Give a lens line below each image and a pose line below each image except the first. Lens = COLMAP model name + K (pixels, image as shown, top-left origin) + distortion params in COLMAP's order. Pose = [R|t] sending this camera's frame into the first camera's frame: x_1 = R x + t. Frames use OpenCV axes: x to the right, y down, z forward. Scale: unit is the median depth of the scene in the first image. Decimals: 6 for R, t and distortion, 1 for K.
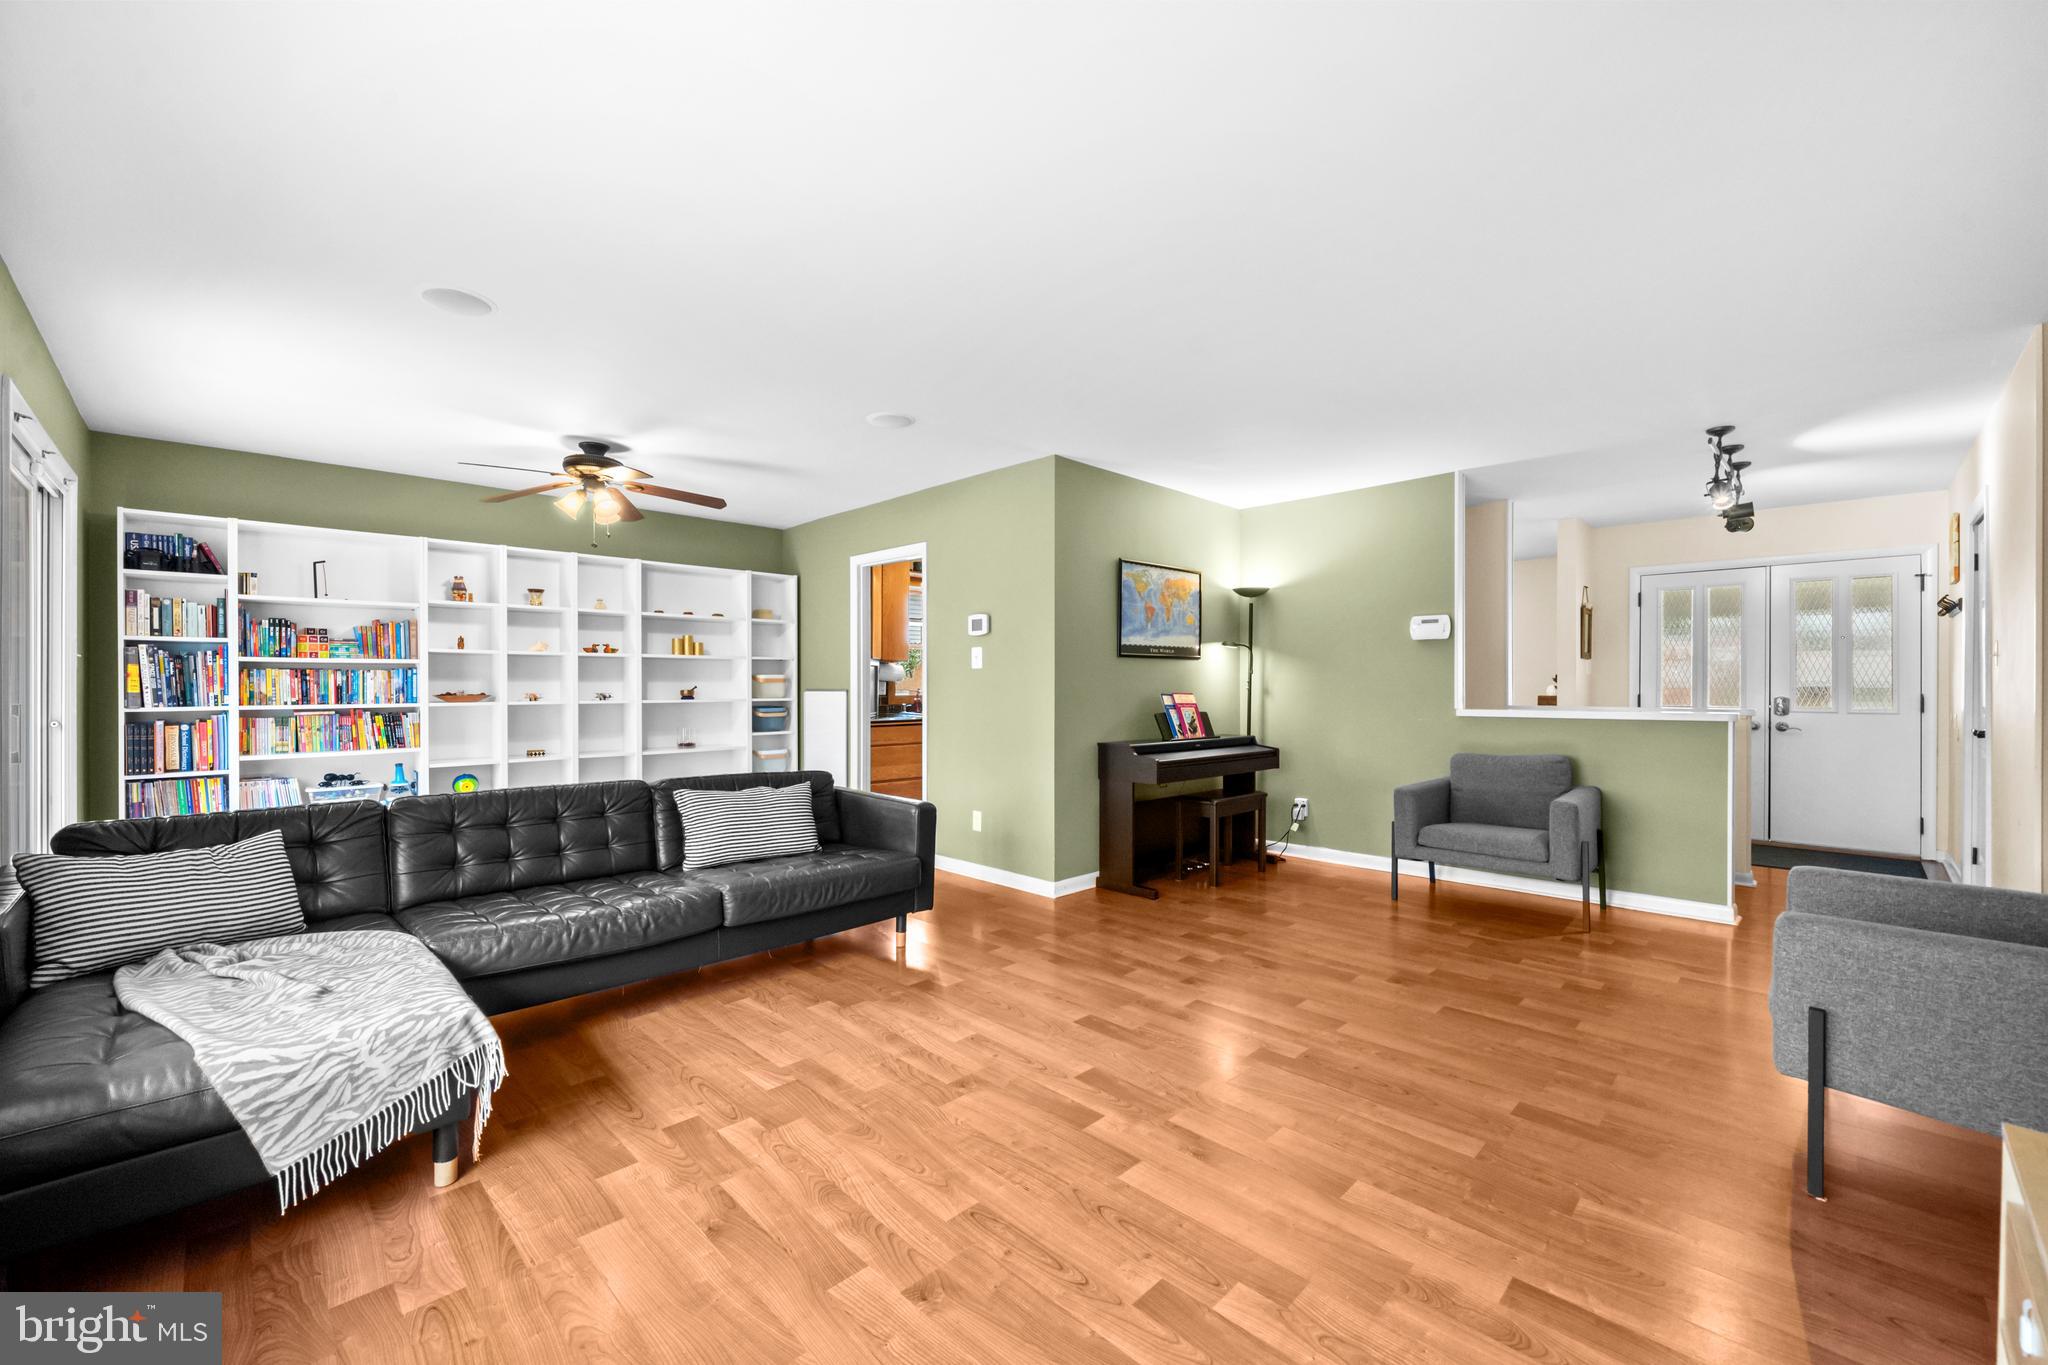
lens RADIAL K [[842.7, 0, 1002.7], [0, 842.7, 685.9], [0, 0, 1]] dist [-0.002715, 0.000458]
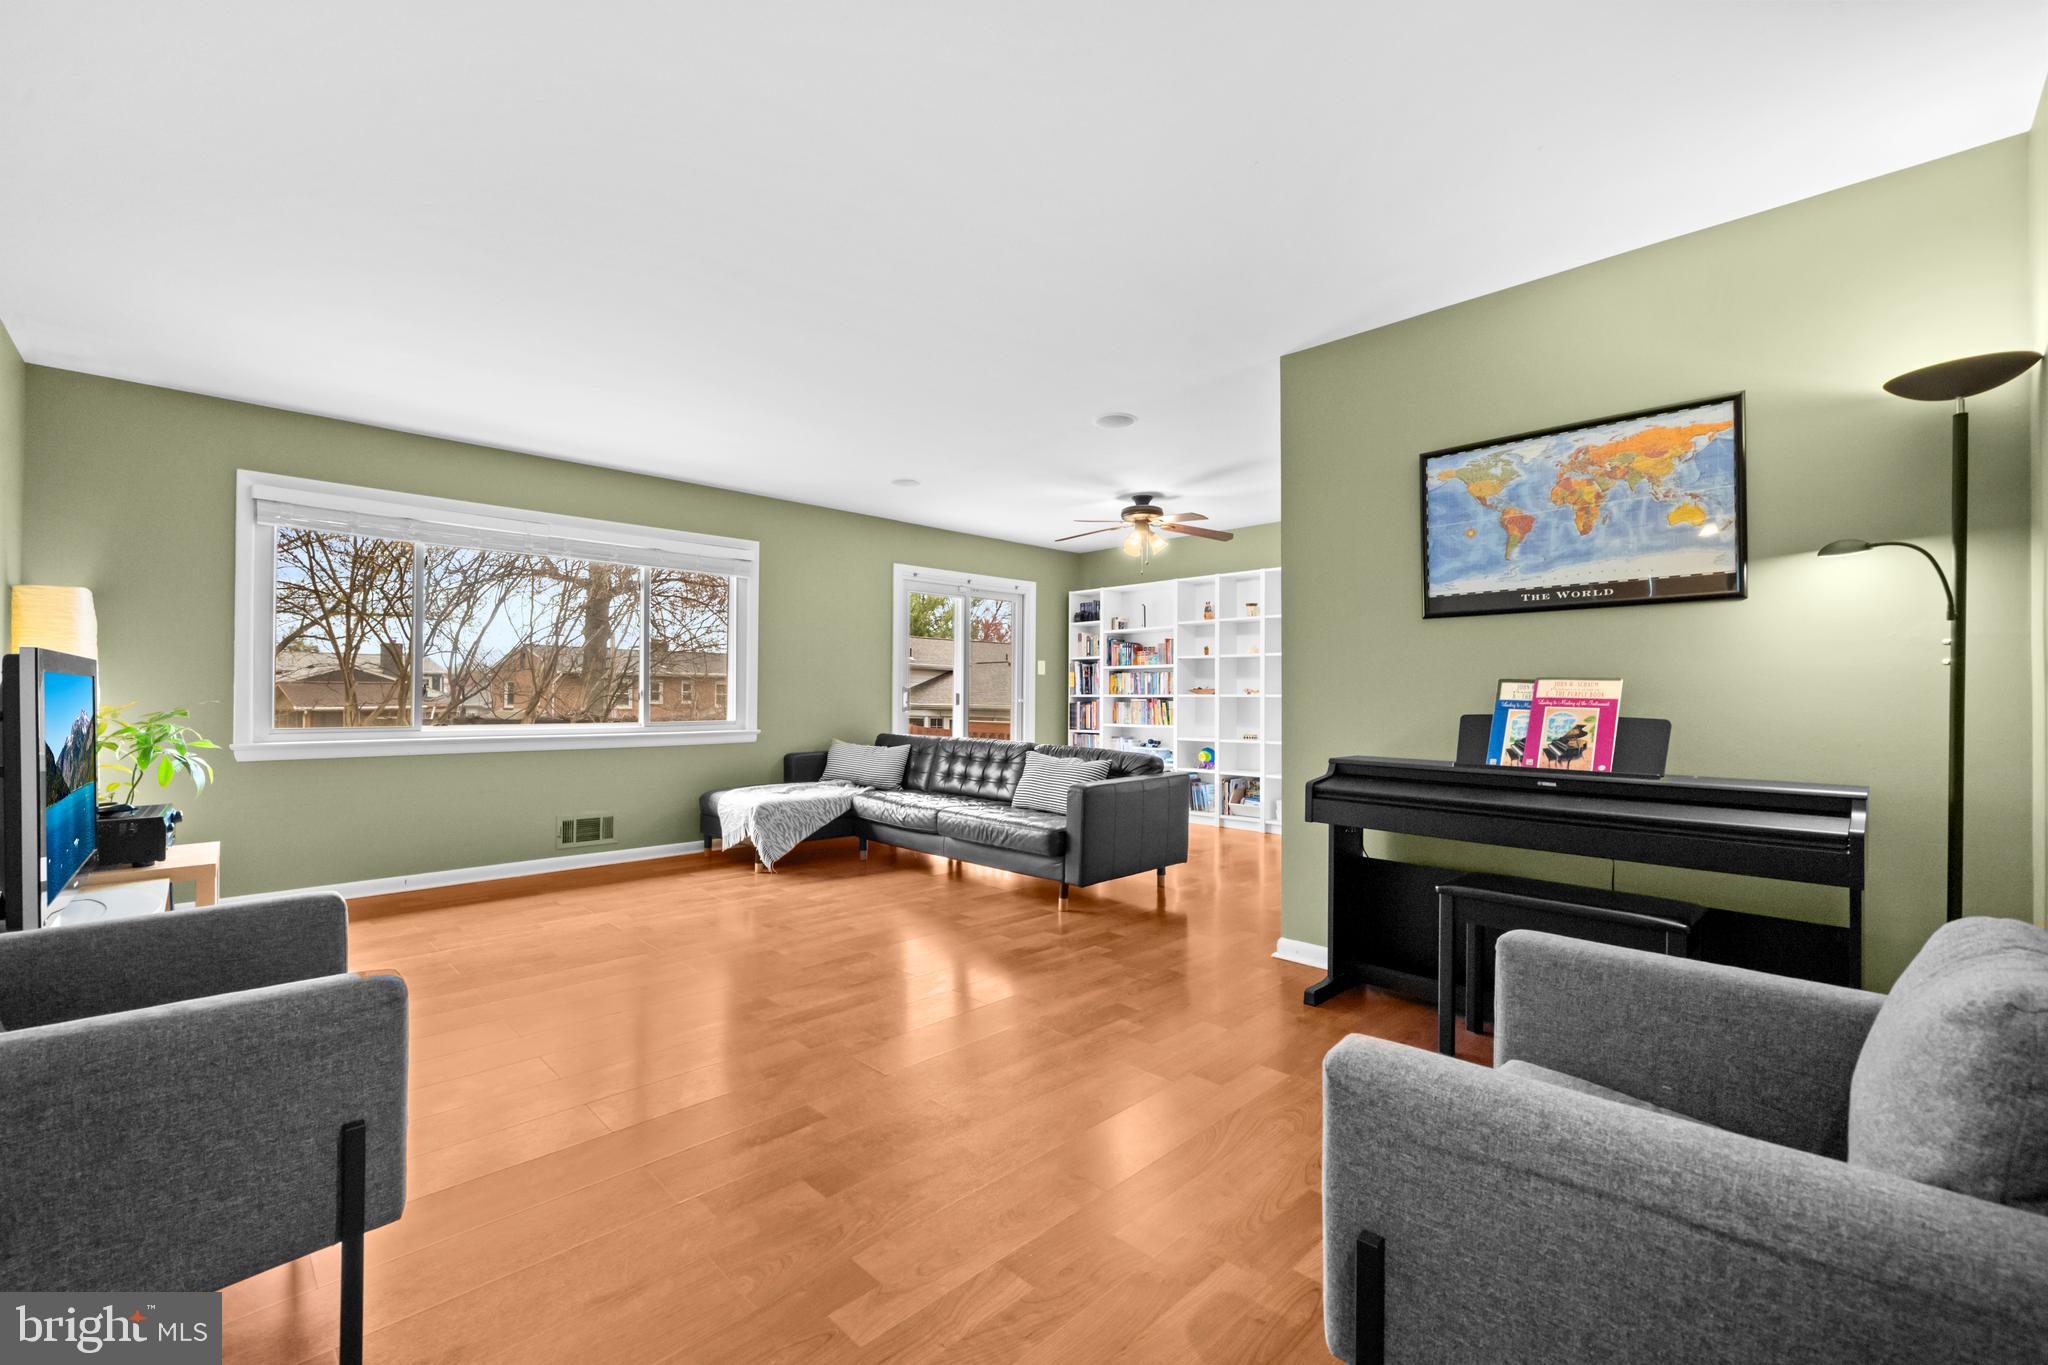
lens RADIAL K [[858.6, 0, 1003.3], [0, 858.6, 683.5], [0, 0, 1]] dist [-0.003366, 0.000723]
pose [[-0.026839, -0.012518, -0.999561, 0.828194], [-0.003342, 0.999917, -0.012433, 0.022427], [0.999634, 0.003007, -0.026879, 0.784824]]
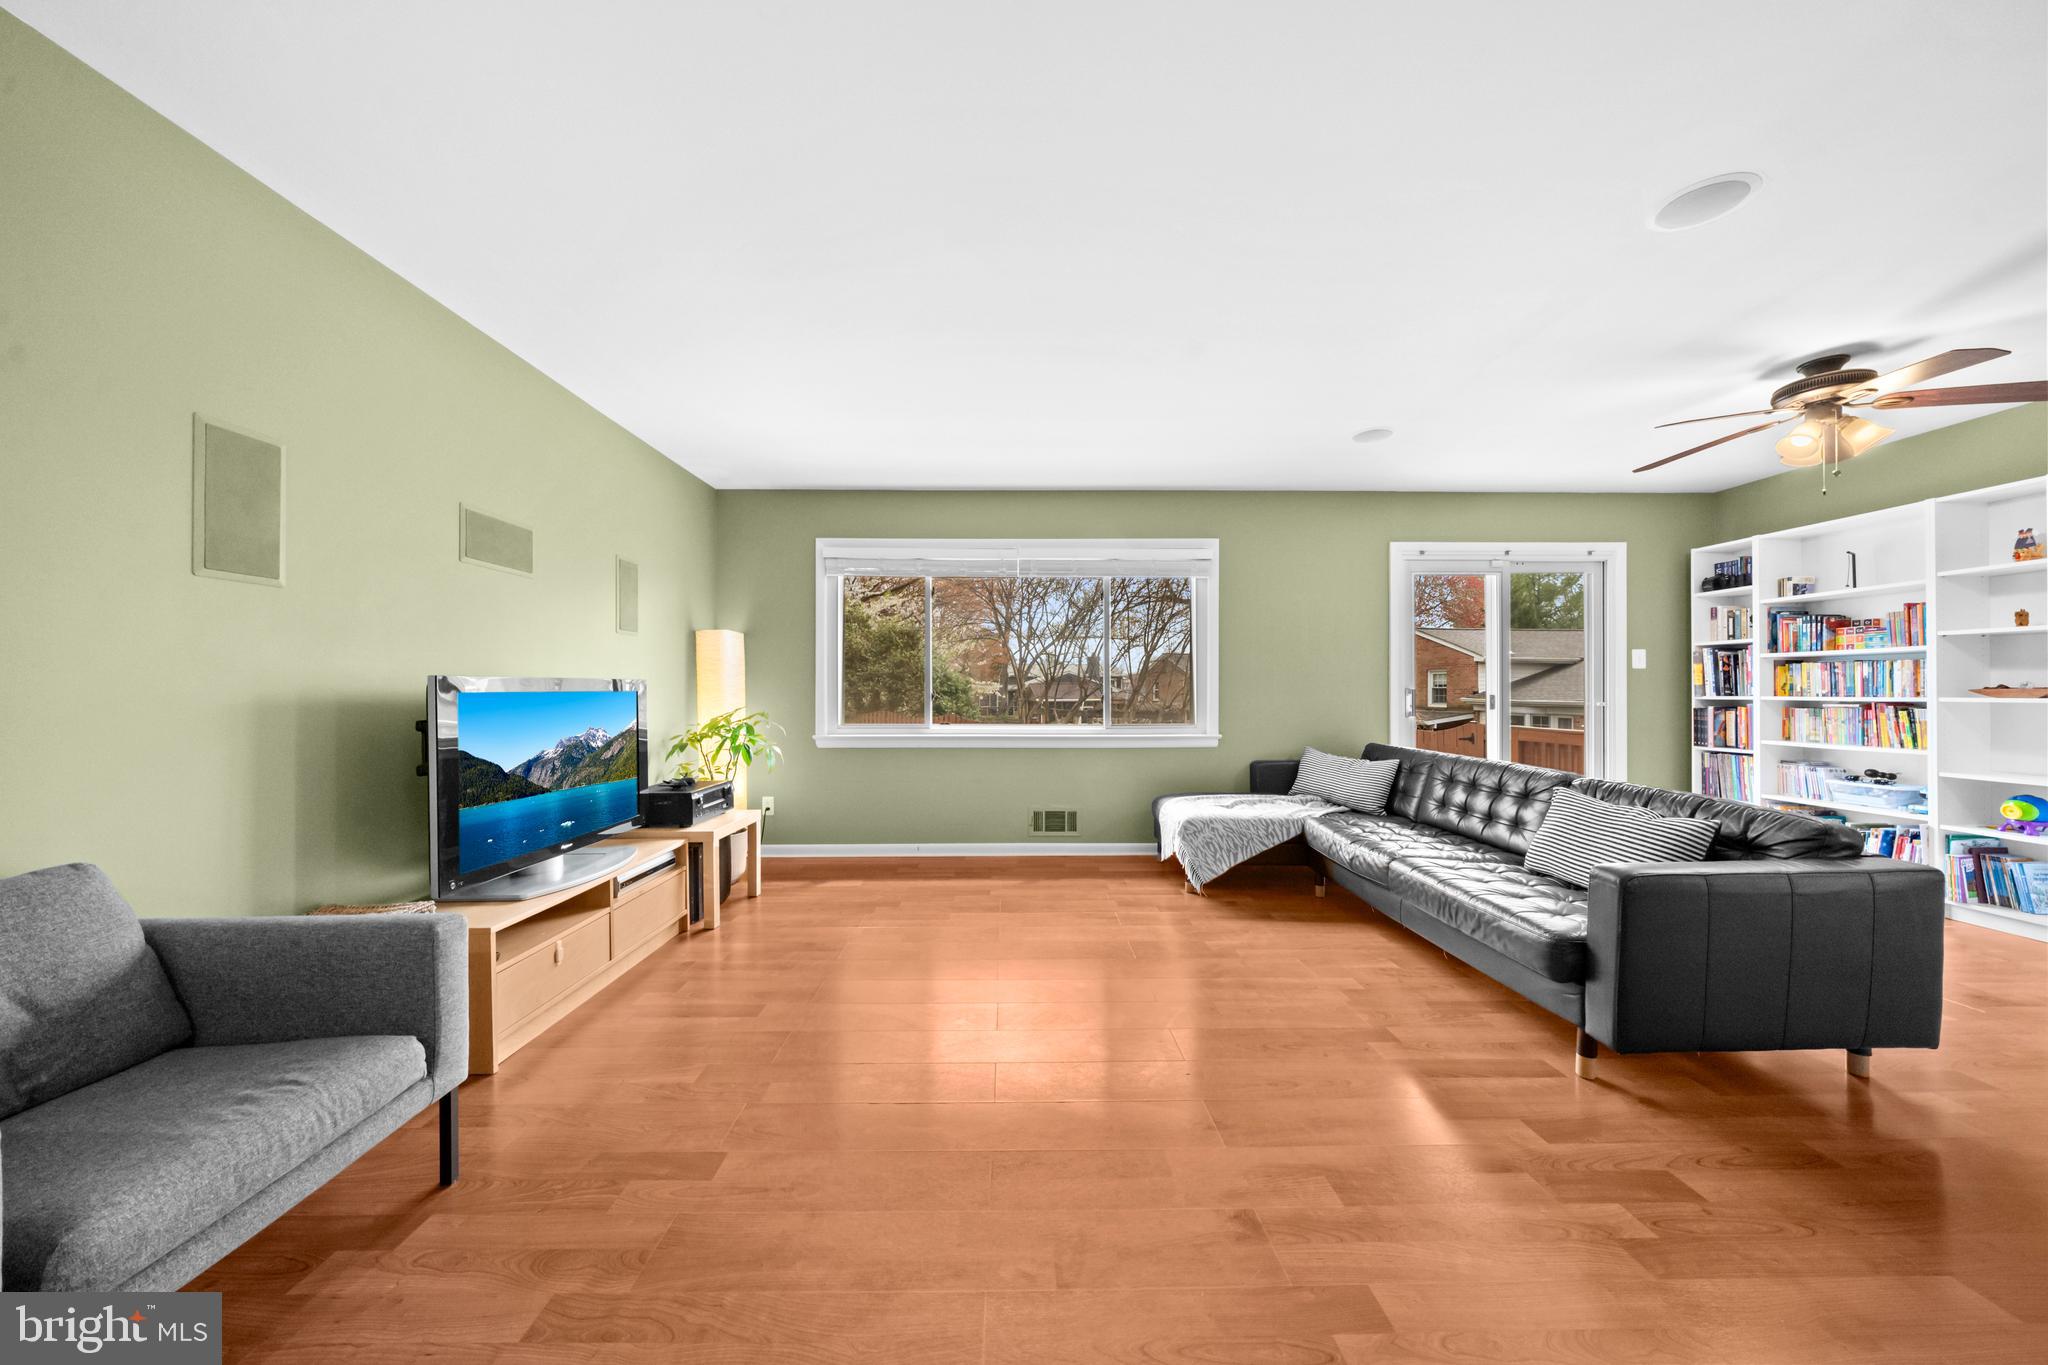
lens RADIAL K [[696.9, 0, 1009.6], [0, 696.9, 684.4], [0, 0, 1]] dist [-0.004100, -0.000215]
pose [[-0.704475, -0.003014, -0.709723, 0.465446], [0.002849, 0.999971, -0.007075, 0.010492], [0.709723, -0.007007, -0.704446, 0.877744]]
